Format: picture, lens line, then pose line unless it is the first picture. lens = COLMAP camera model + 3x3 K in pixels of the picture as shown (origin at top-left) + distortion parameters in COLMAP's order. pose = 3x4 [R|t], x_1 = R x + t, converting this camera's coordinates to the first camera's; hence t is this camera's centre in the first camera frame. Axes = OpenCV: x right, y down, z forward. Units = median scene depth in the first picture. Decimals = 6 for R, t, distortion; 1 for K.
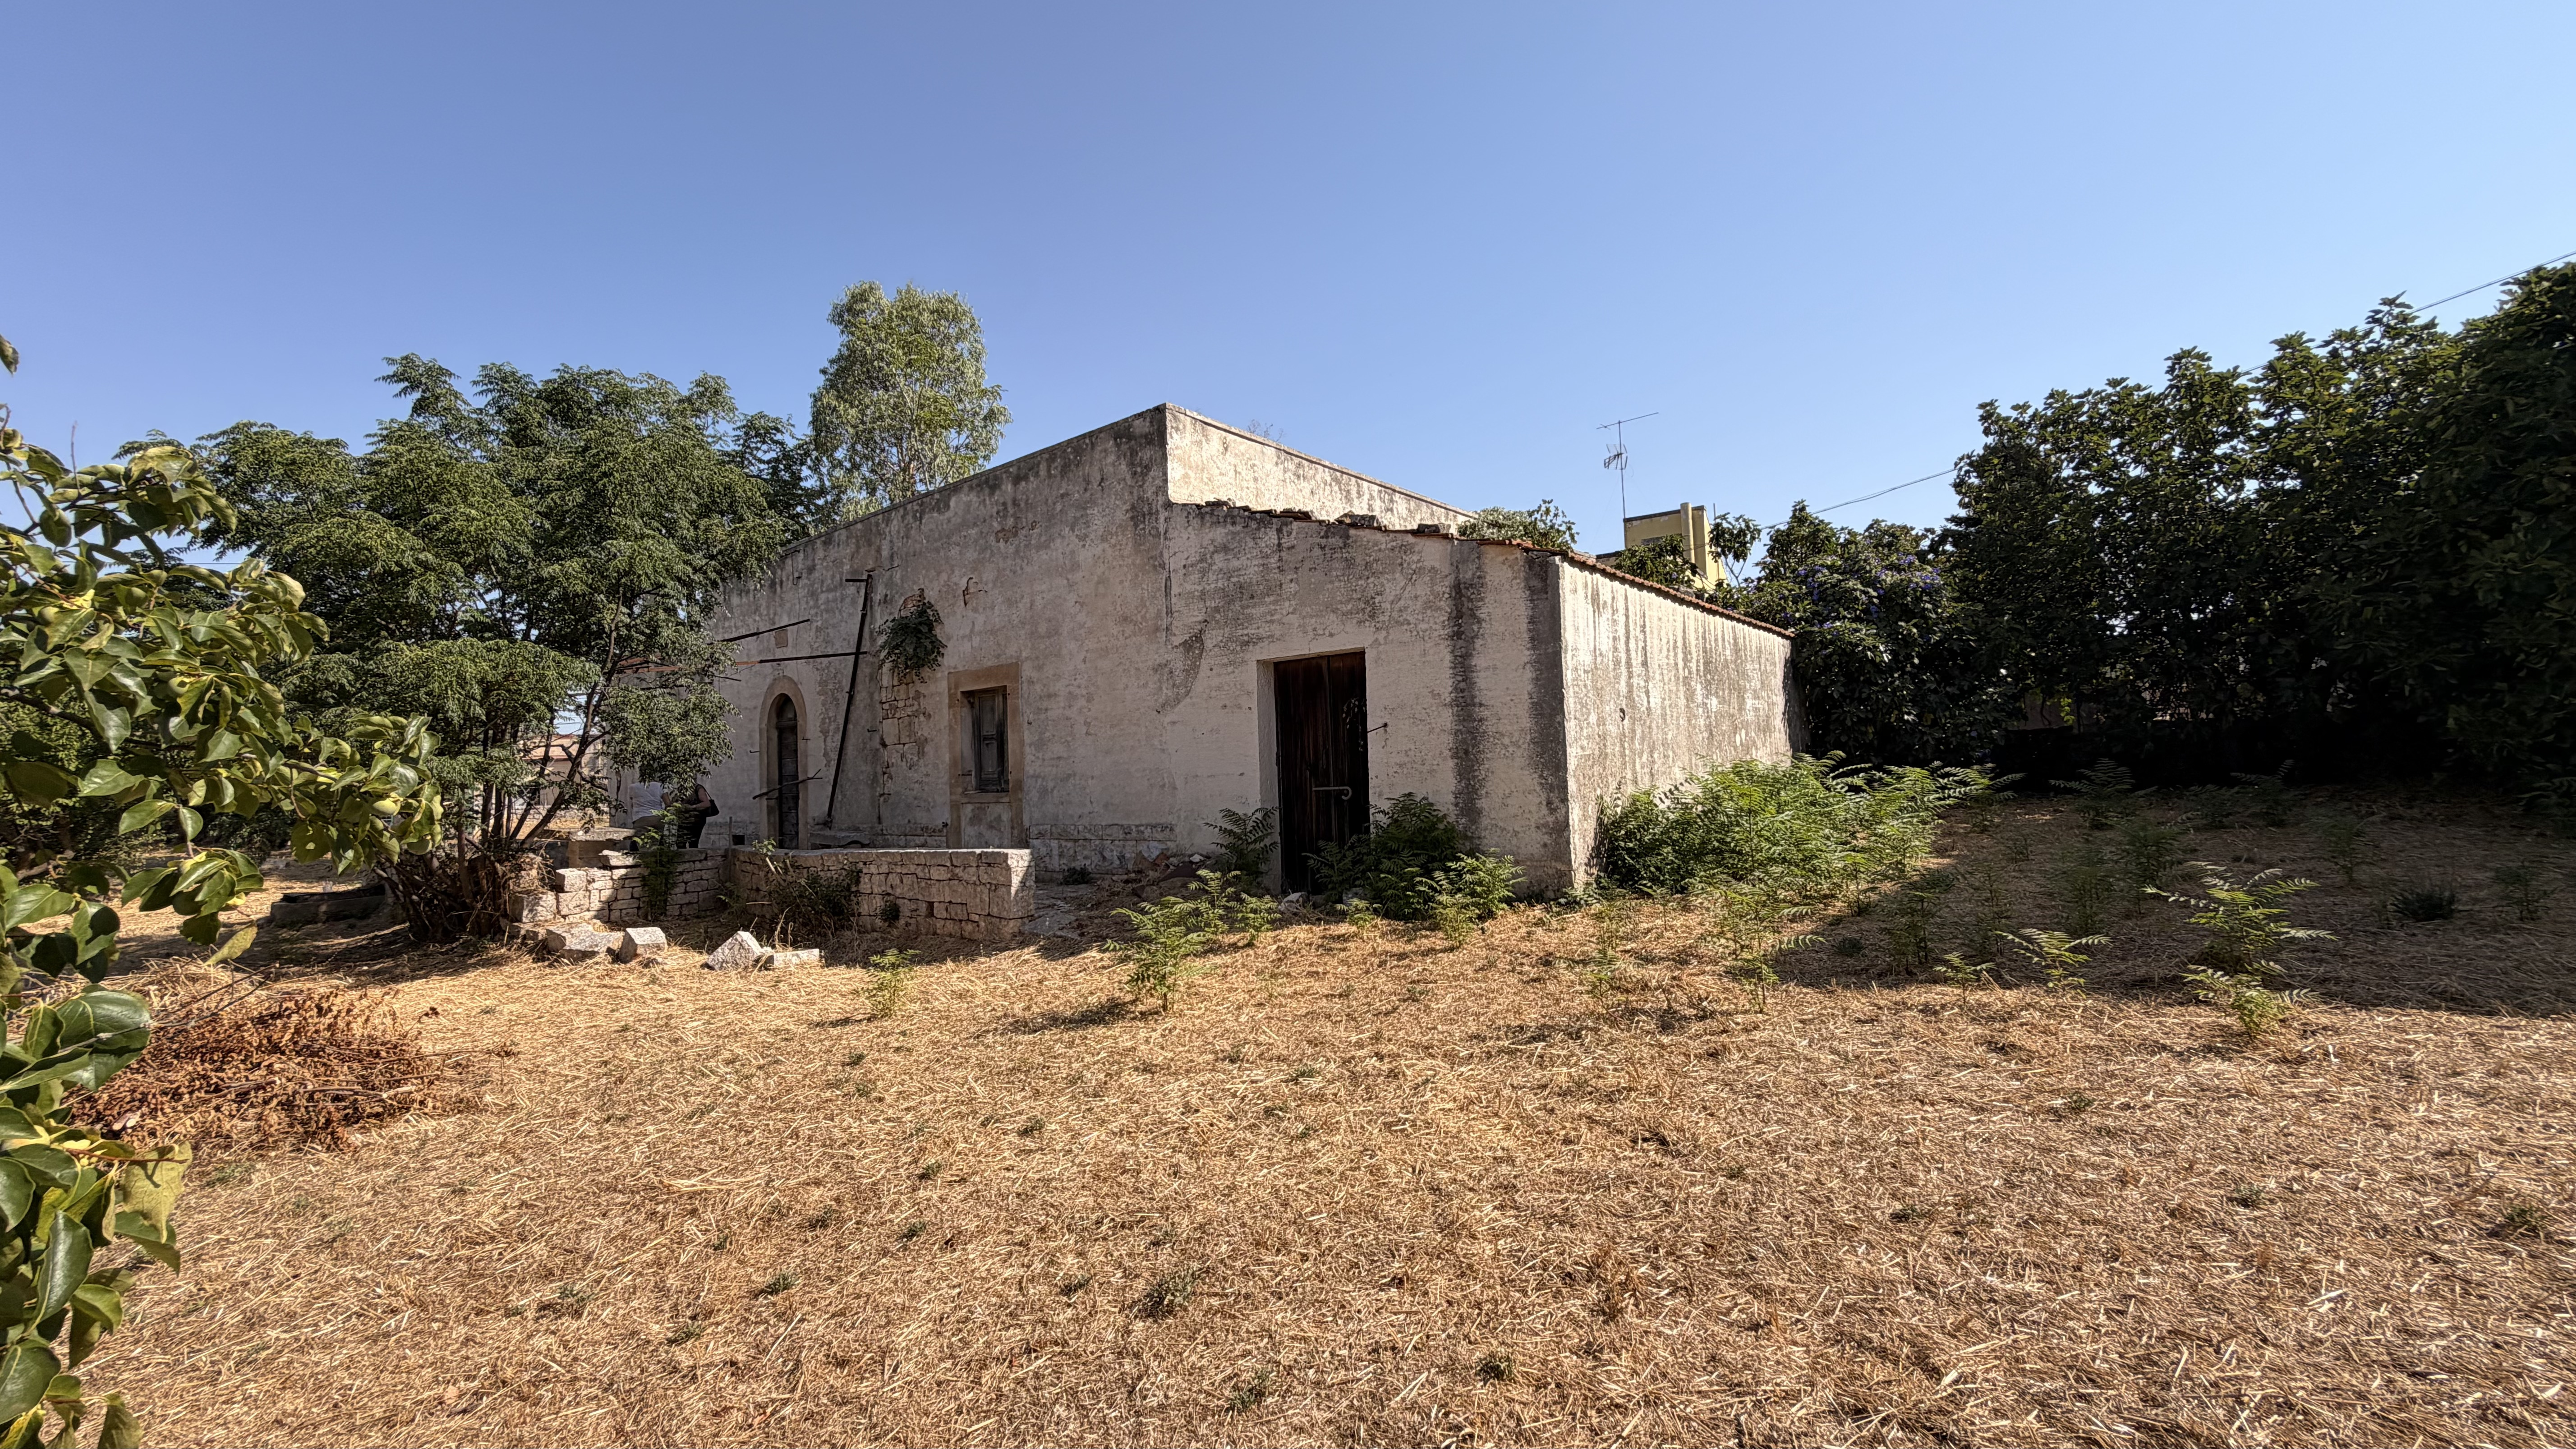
lens RADIAL K [[1028.5, 0, 1284.3], [0, 1028.5, 725.4], [0, 0, 1]] dist [-0.000596, 0.000864]
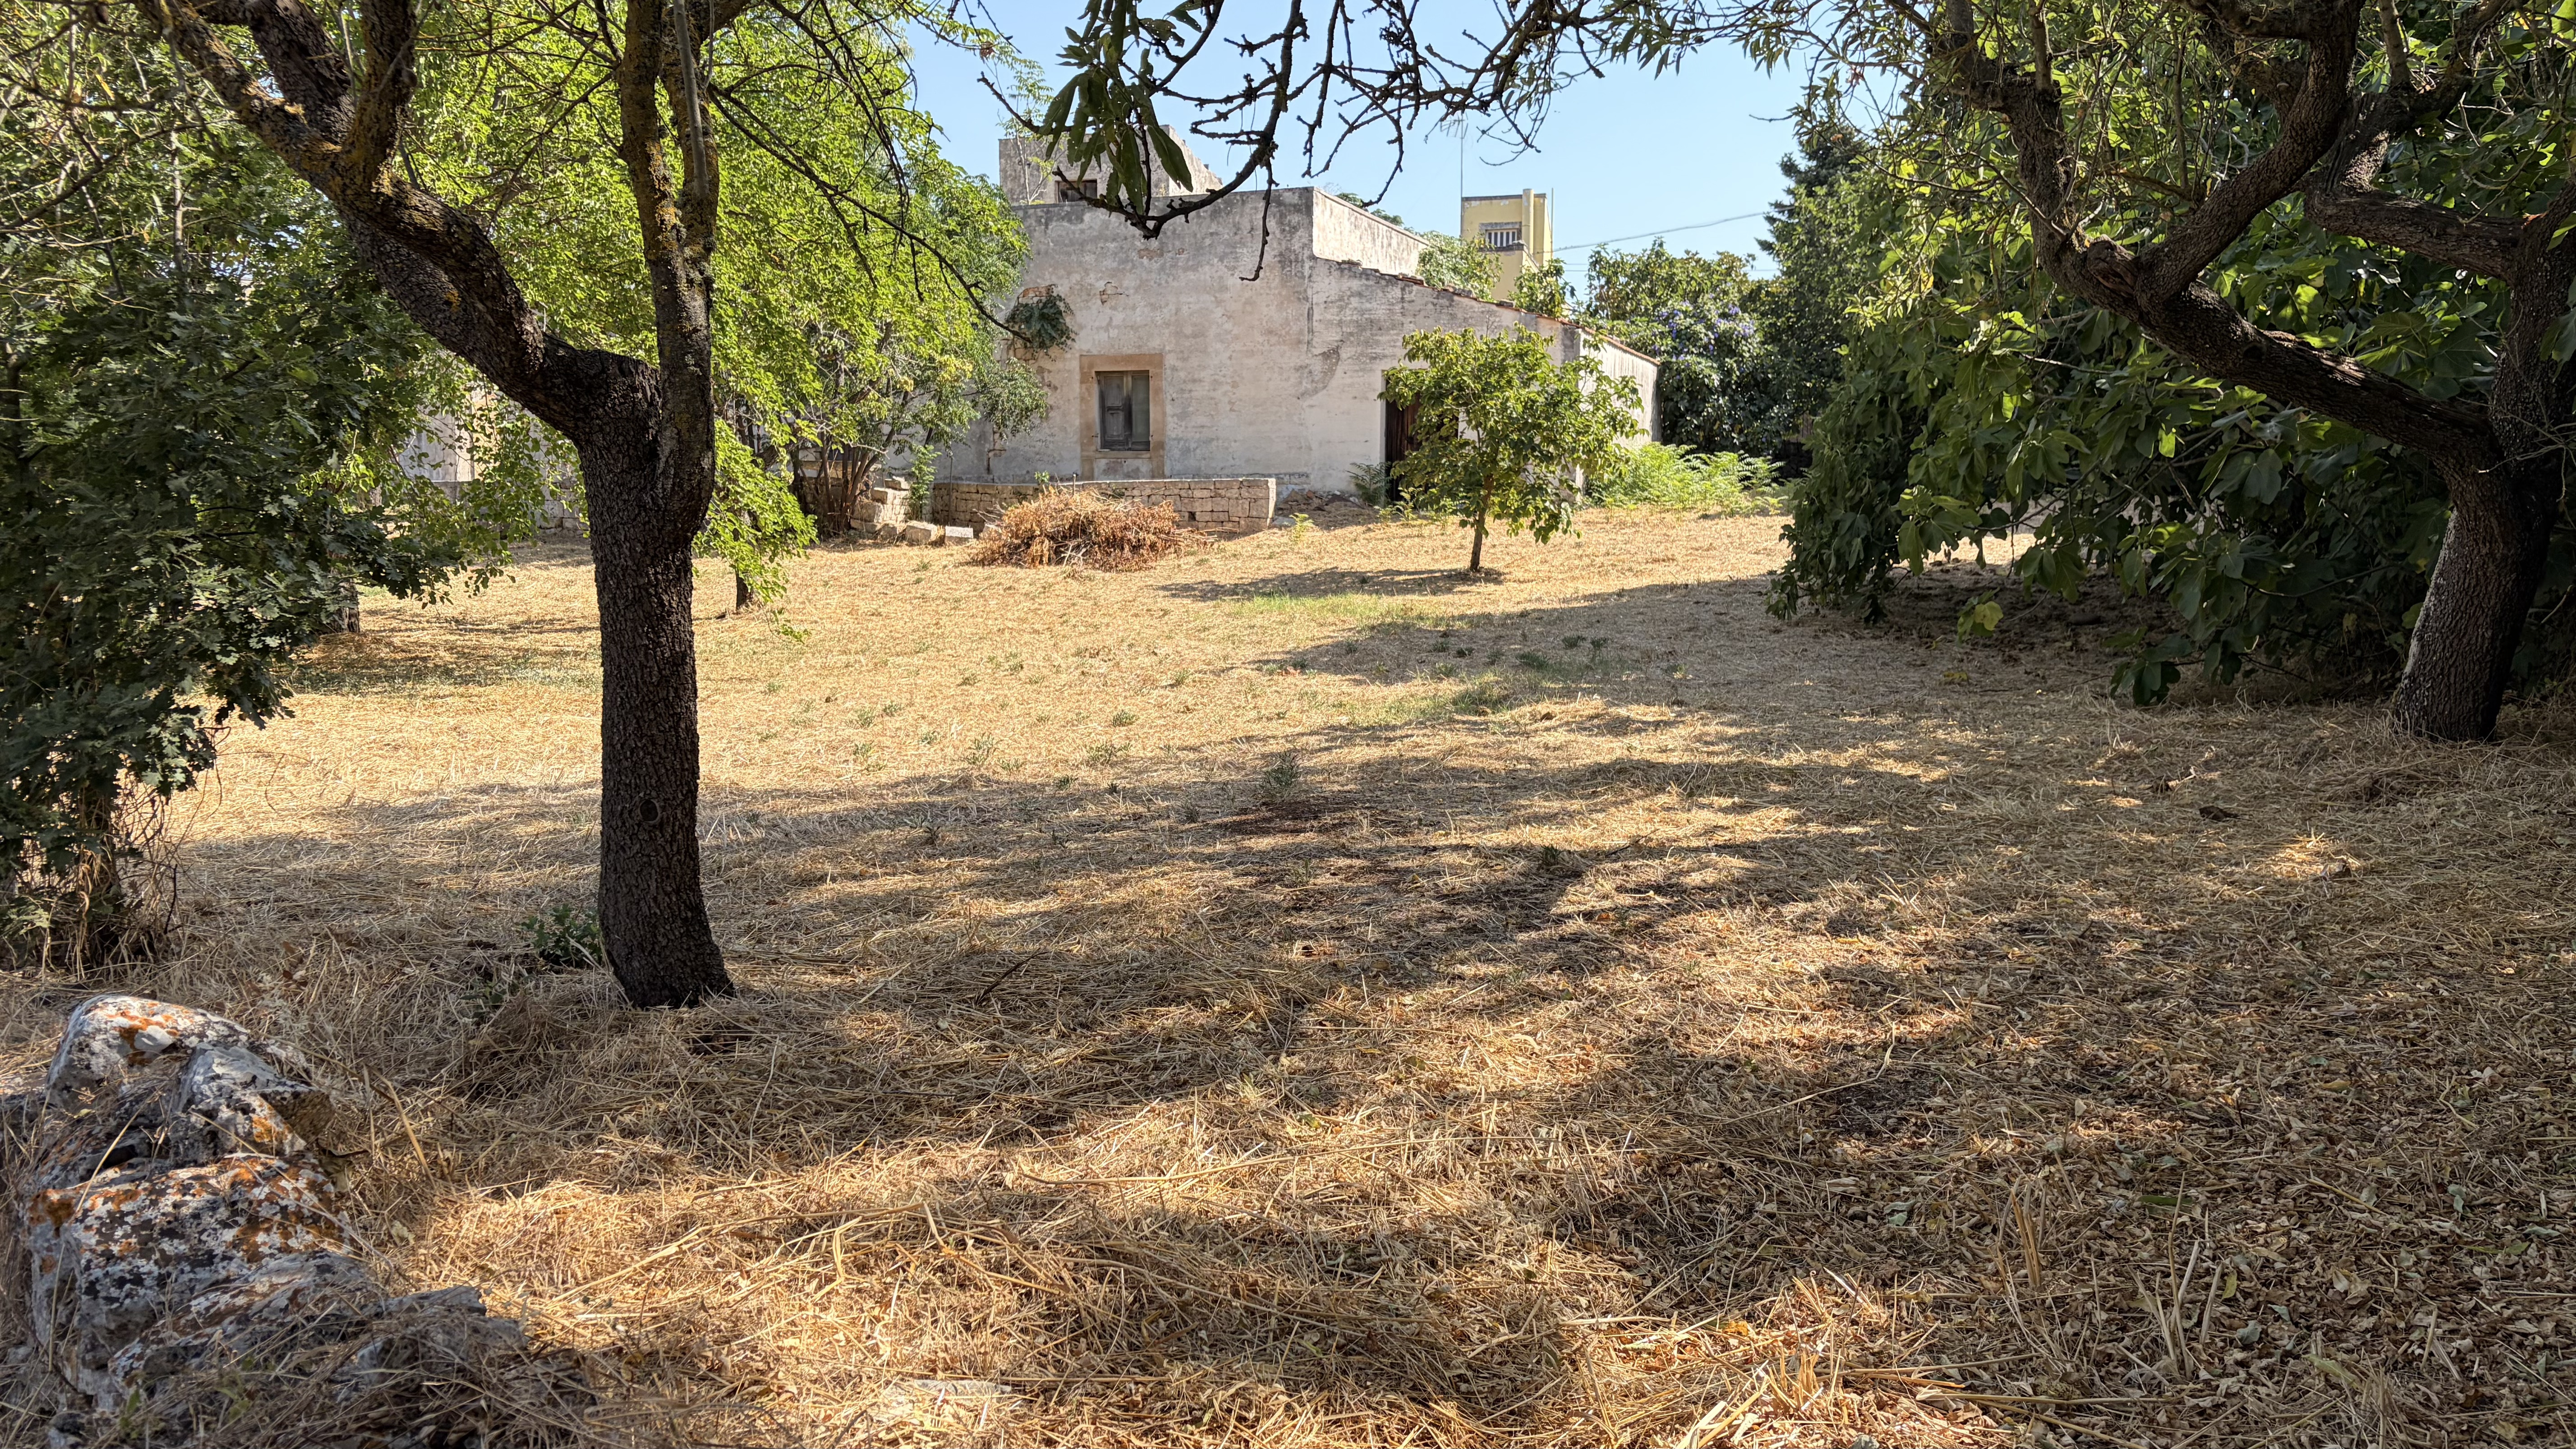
lens RADIAL K [[1947.2, 0, 1265.6], [0, 1947.2, 744.3], [0, 0, 1]] dist [0.046739, -0.054596]
pose [[0.944367, -0.004194, 0.328866, -1.041149], [-0.049370, 0.986782, 0.154353, 0.046871], [-0.325166, -0.162002, 0.931677, -1.626864]]
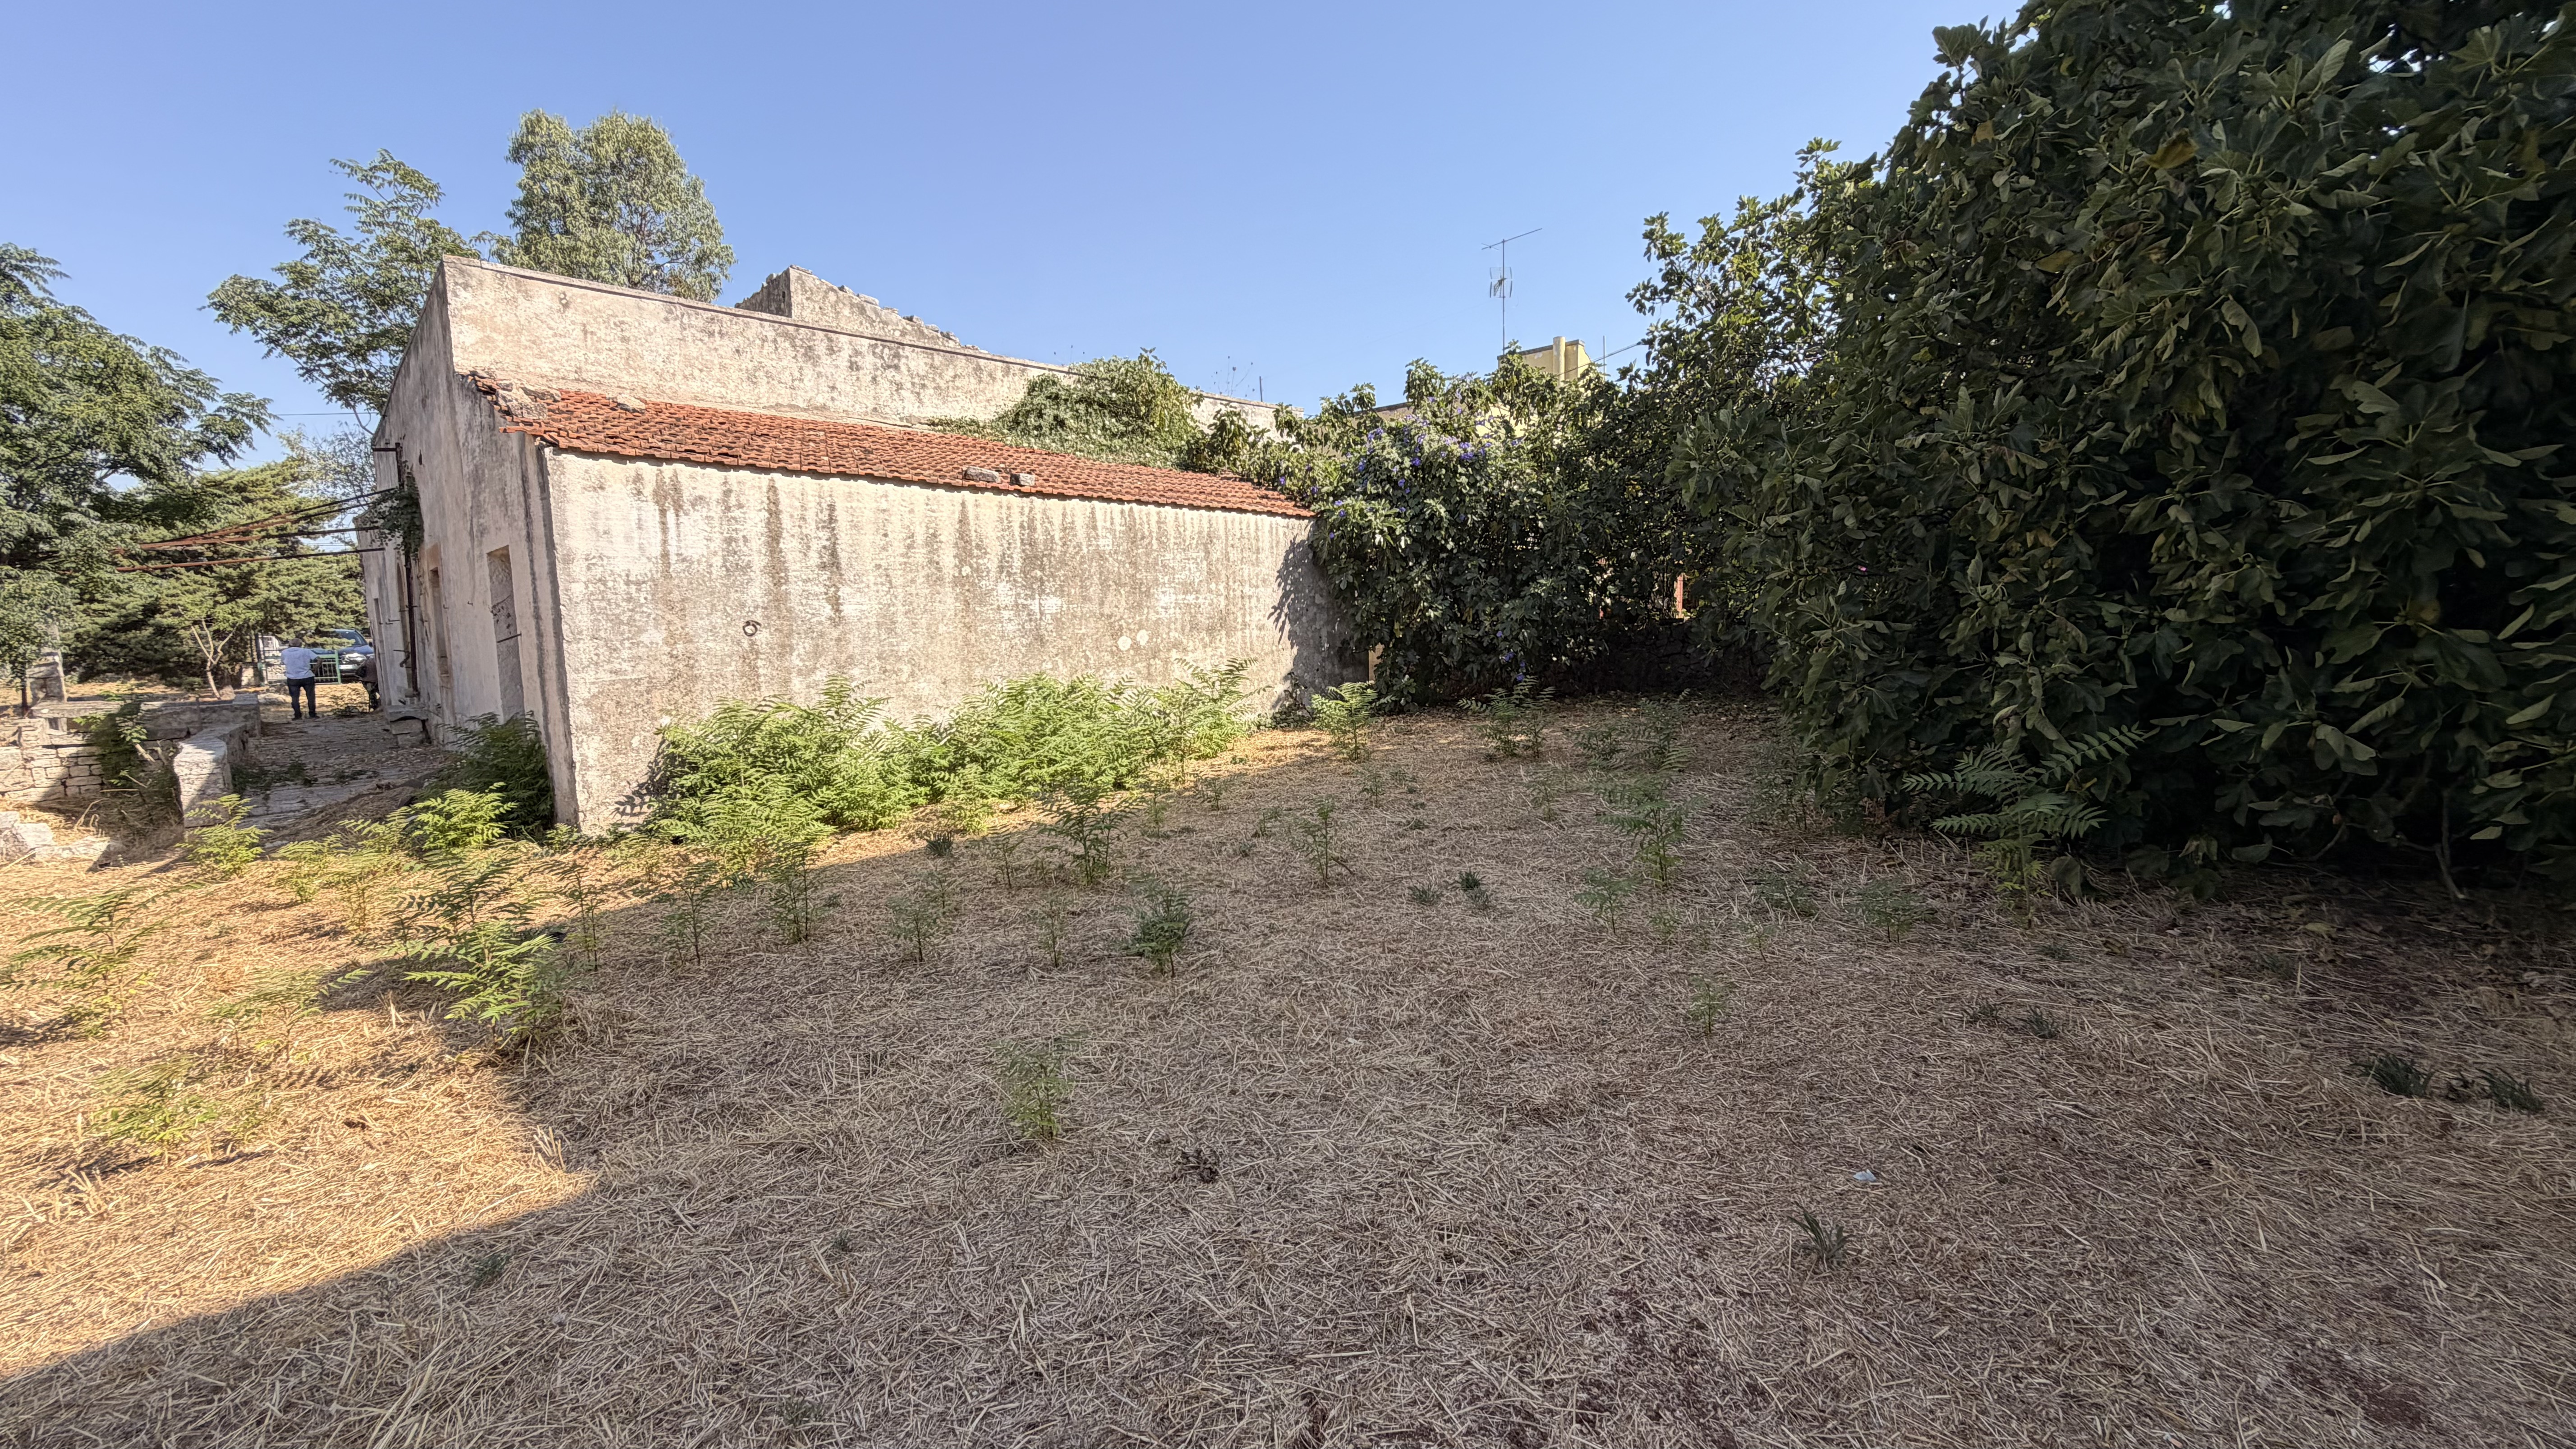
lens RADIAL K [[1028.5, 0, 1279.7], [0, 1028.5, 725.1], [0, 0, 1]] dist [-0.000596, 0.000864]
pose [[0.991869, 0.029392, -0.123822, 0.678019], [-0.010283, 0.988293, 0.152221, -0.051400], [0.126846, -0.149710, 0.980559, 0.148229]]
